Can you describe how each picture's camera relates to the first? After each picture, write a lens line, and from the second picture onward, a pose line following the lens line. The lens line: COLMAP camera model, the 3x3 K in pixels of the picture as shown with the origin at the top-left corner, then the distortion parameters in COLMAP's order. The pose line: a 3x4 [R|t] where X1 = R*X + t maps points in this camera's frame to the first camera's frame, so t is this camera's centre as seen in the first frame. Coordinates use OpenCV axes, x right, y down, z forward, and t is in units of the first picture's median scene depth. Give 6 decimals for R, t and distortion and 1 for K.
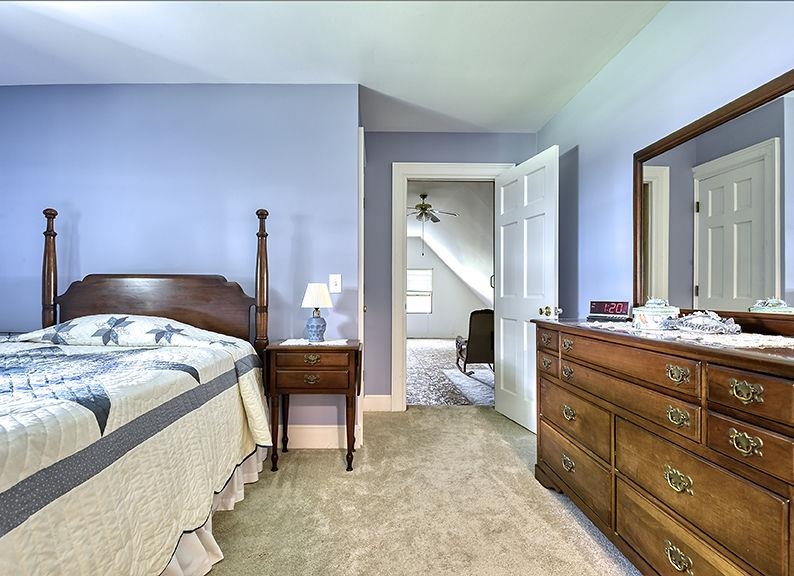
lens RADIAL K [[410.3, 0, 397.0], [0, 410.3, 288.0], [0, 0, 1]] dist [-0.000820, -0.001002]
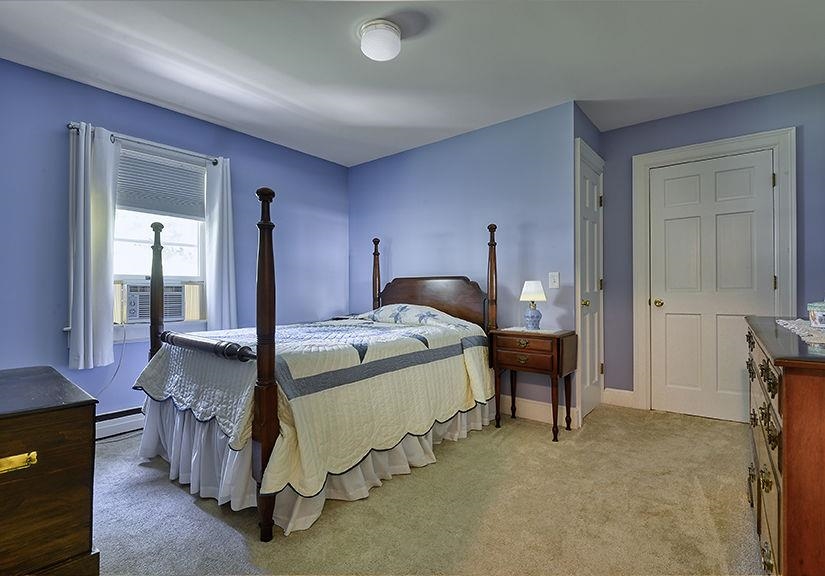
lens RADIAL K [[407.6, 0, 412.5], [0, 407.6, 288.0], [0, 0, 1]] dist [-0.000531, -0.000662]
pose [[0.755688, -0.011184, -0.654836, 0.336383], [0.014376, 0.999897, -0.000487, 0.005447], [0.654774, -0.009045, 0.755771, -0.132210]]
